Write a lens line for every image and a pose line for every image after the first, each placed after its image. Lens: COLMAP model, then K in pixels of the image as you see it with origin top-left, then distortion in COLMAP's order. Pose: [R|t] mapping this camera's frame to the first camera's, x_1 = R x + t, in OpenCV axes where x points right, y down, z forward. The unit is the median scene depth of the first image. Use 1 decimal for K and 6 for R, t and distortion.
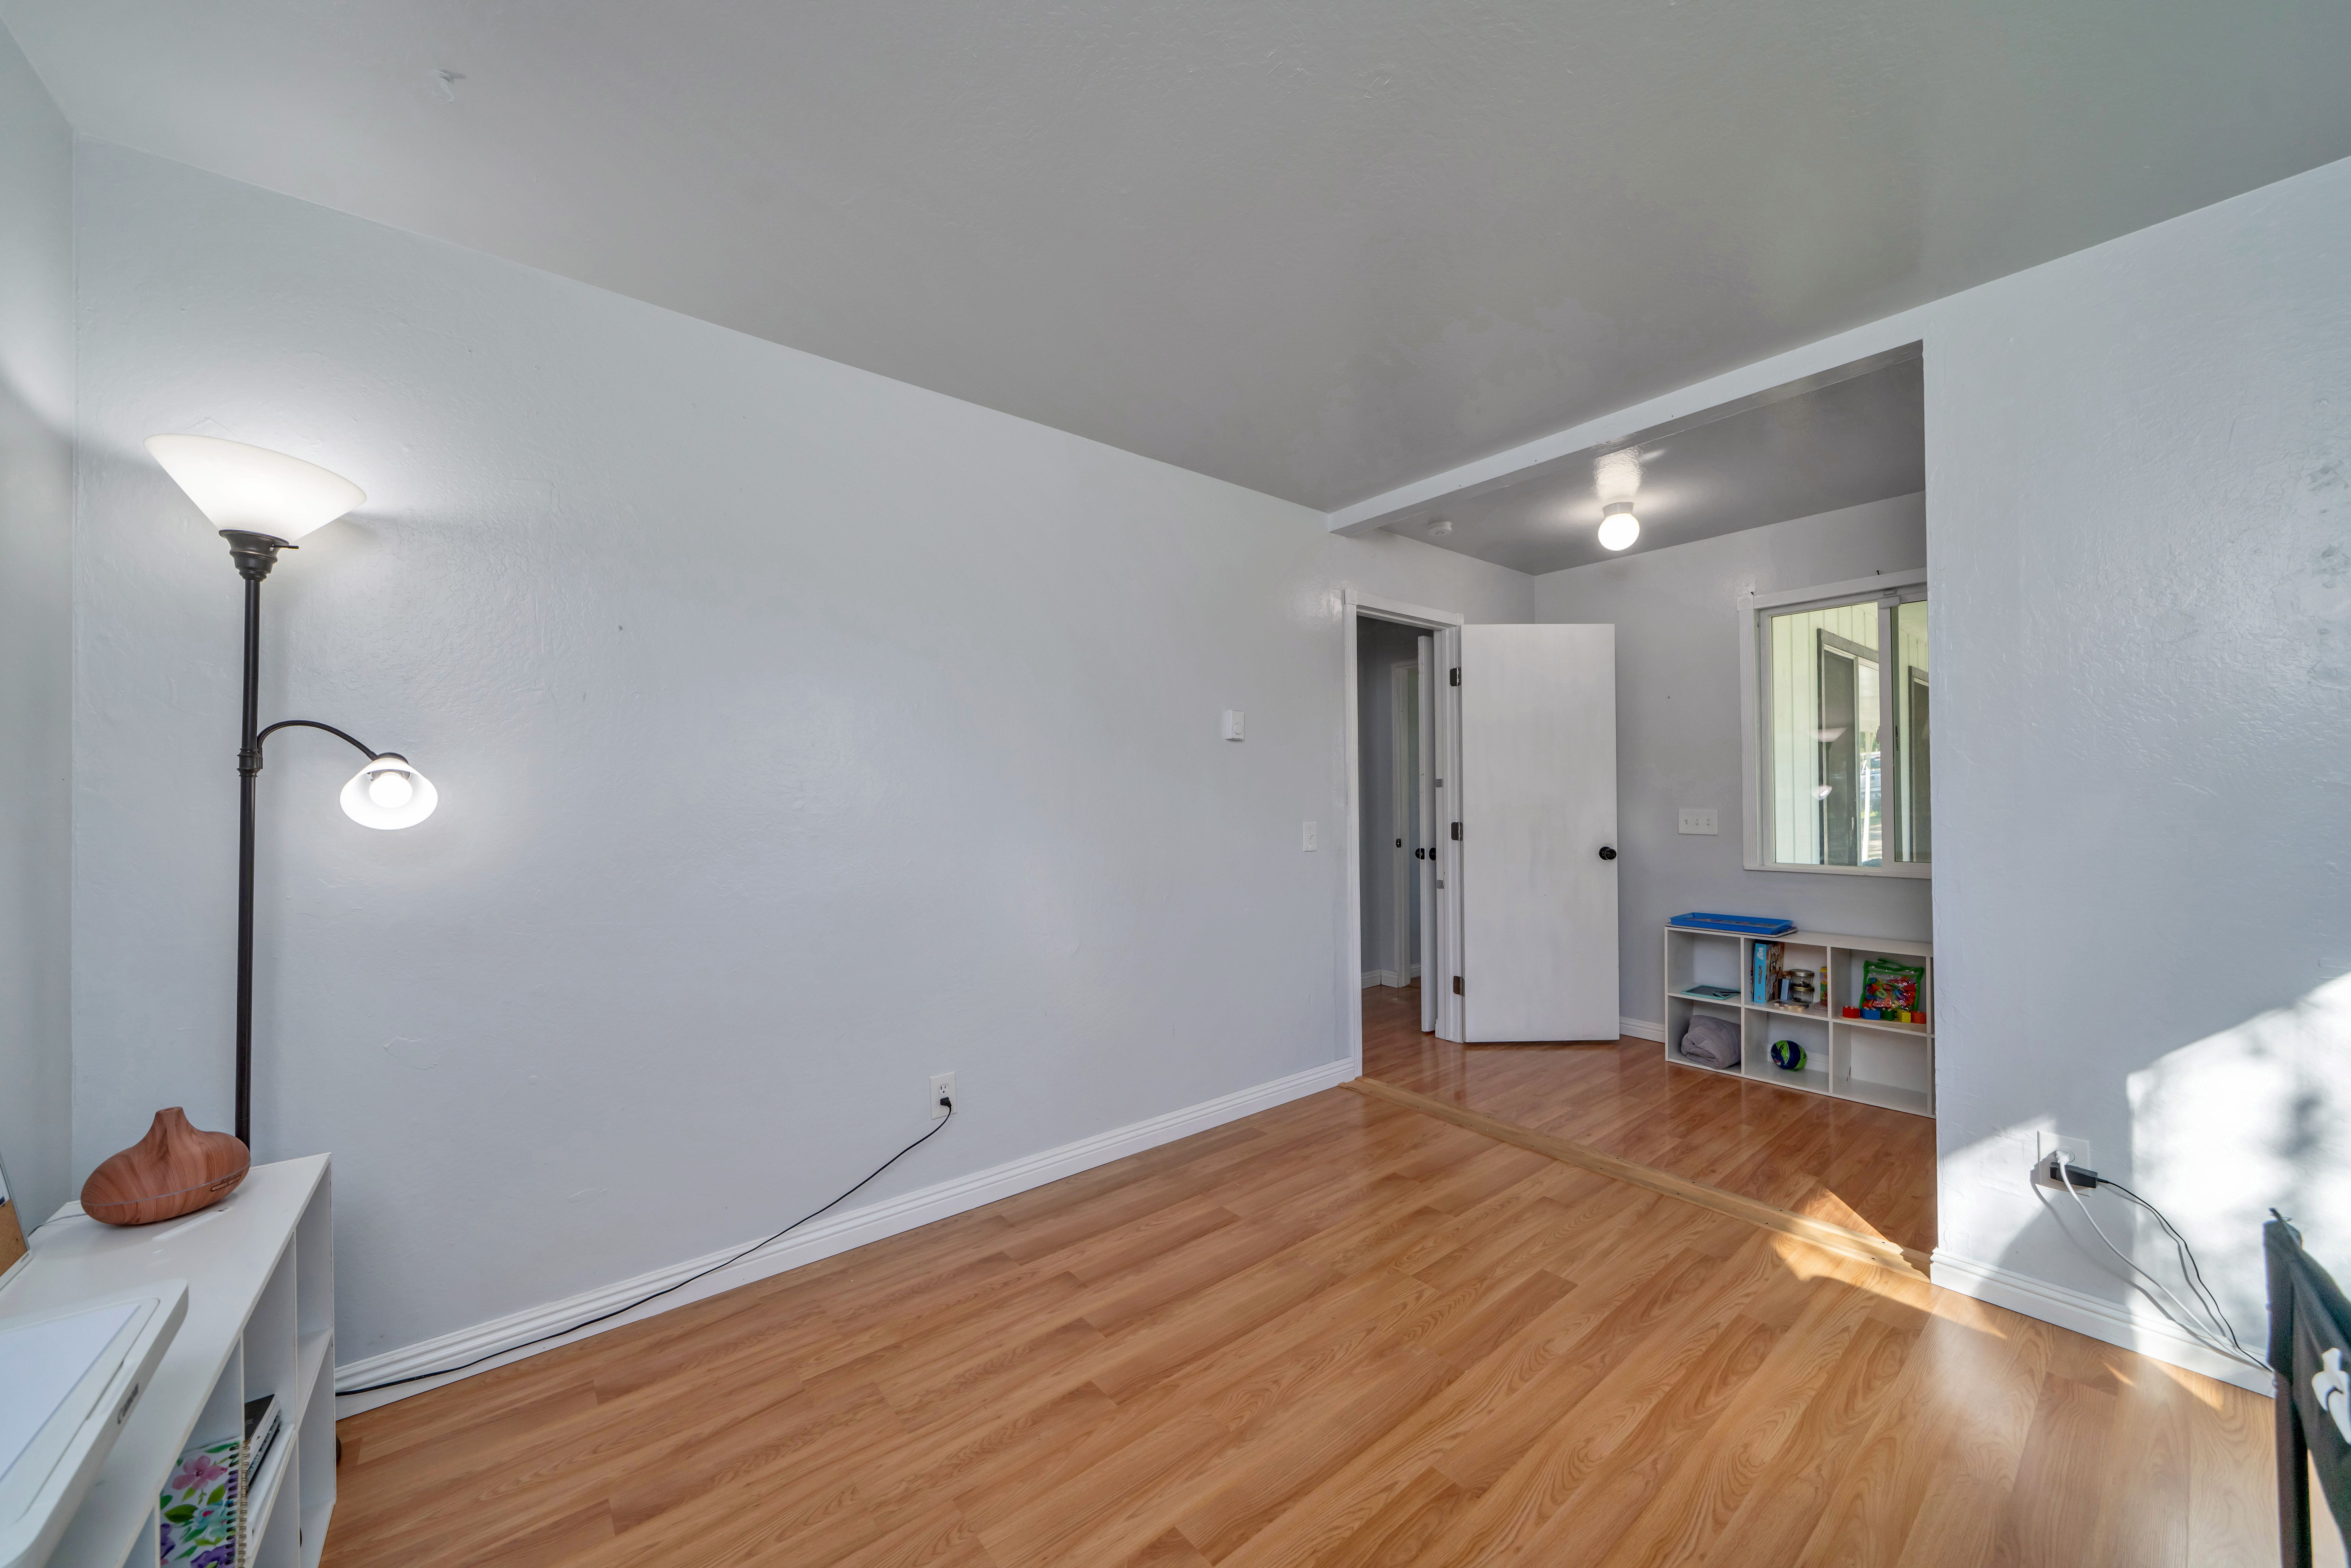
lens RADIAL K [[887.1, 0, 1178.2], [0, 887.1, 794.5], [0, 0, 1]] dist [-0.000414, -0.000120]
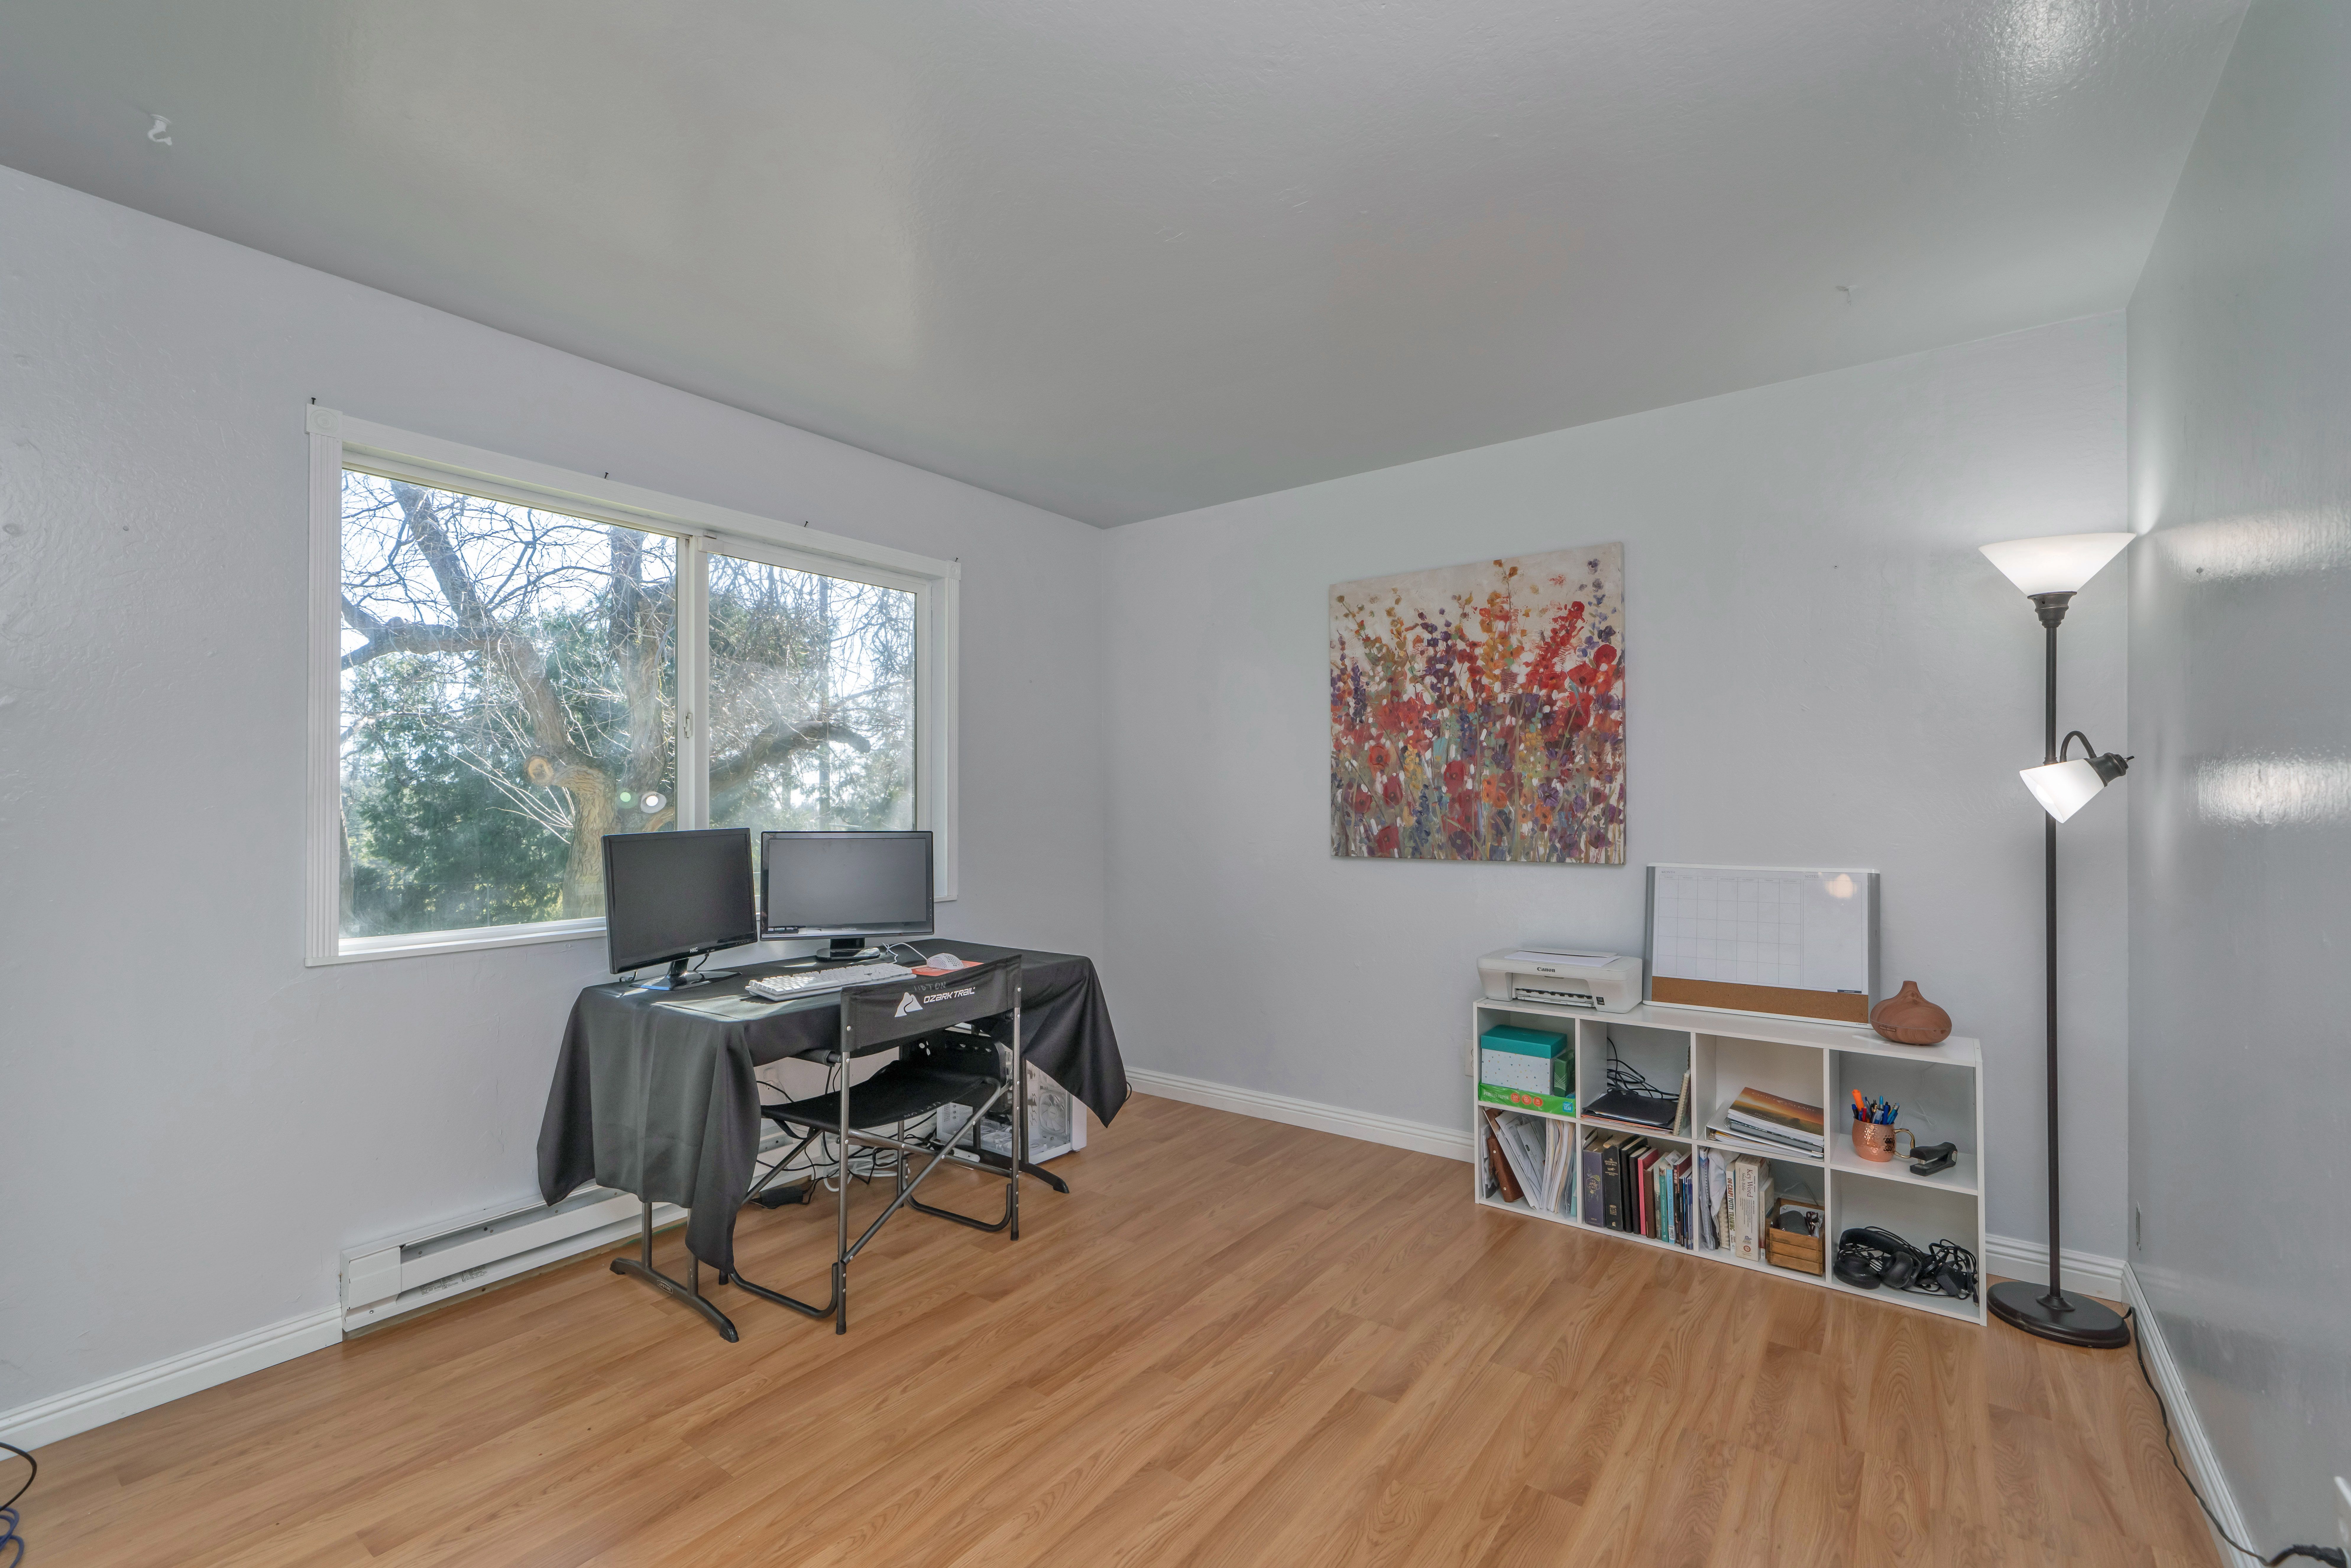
lens RADIAL K [[1010.3, 0, 1158.6], [0, 1010.3, 795.2], [0, 0, 1]] dist [0.001182, 0.000466]
pose [[-0.976310, 0.013251, -0.215969, 0.554469], [0.015033, 0.999865, -0.006610, -0.010391], [0.215853, -0.009700, -0.976378, 2.107429]]
